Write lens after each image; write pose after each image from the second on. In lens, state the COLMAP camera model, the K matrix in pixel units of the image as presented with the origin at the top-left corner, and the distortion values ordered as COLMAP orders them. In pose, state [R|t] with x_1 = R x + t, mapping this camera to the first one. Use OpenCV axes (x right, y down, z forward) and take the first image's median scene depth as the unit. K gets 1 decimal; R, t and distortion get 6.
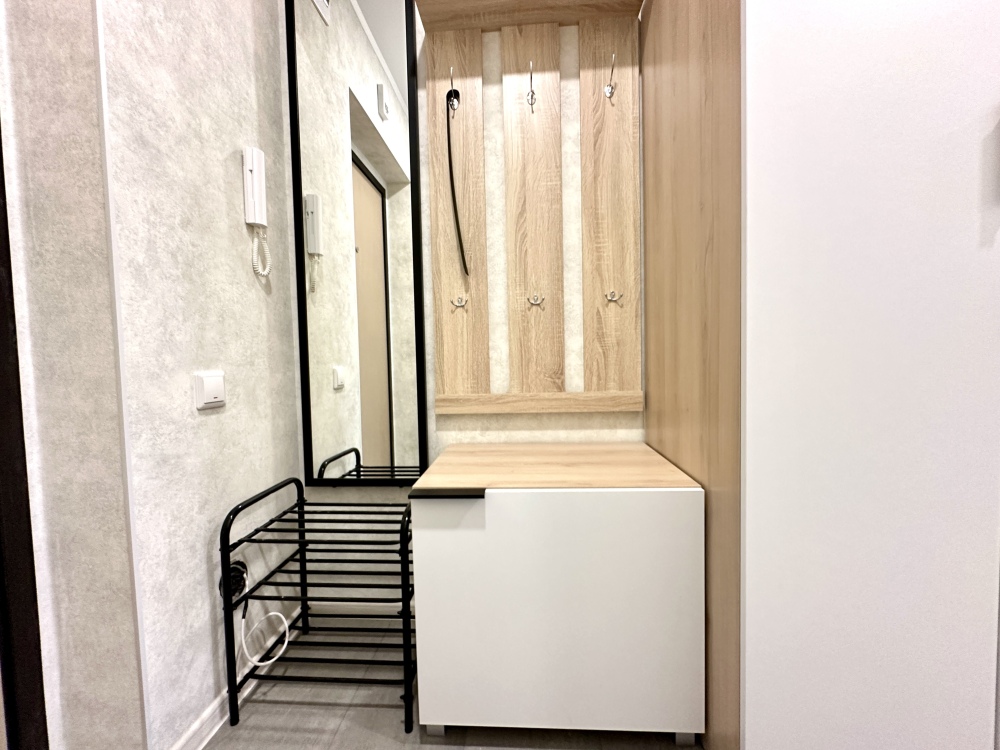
lens RADIAL K [[399.5, 0, 498.7], [0, 399.5, 375.2], [0, 0, 1]] dist [-0.002757, 0.000413]
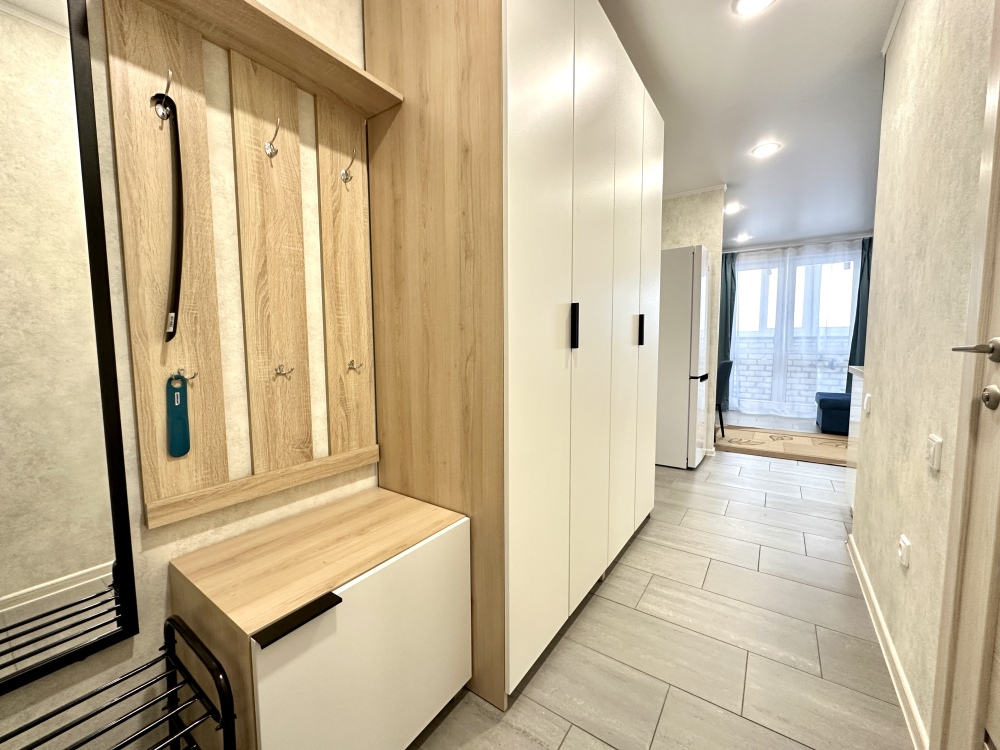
lens RADIAL K [[399.5, 0, 497.2], [0, 399.5, 377.2], [0, 0, 1]] dist [-0.002757, 0.000413]
pose [[0.524247, -0.052900, 0.849922, -0.438916], [0.033349, 0.998578, 0.041582, -0.193280], [-0.850913, 0.006545, 0.525265, 0.081478]]
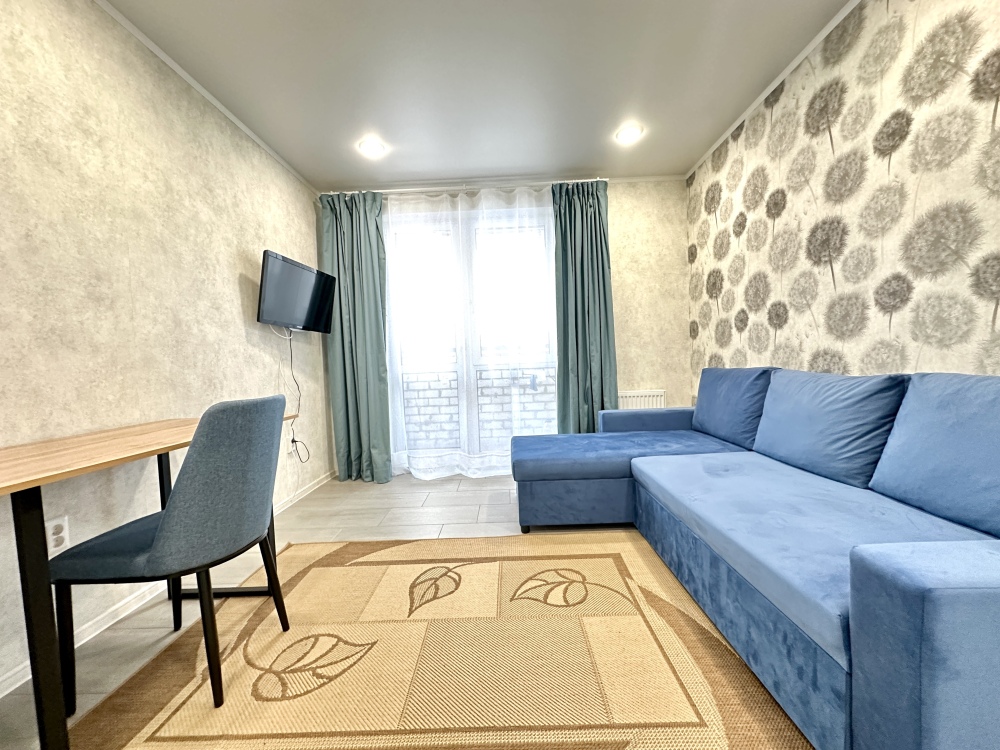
lens RADIAL K [[399.5, 0, 498.0], [0, 399.5, 375.6], [0, 0, 1]] dist [-0.002757, 0.000413]
pose [[-0.034810, -0.008408, 0.999359, 2.566986], [0.088637, 0.995998, 0.011467, -0.136939], [-0.995456, 0.088980, -0.033925, -0.443283]]
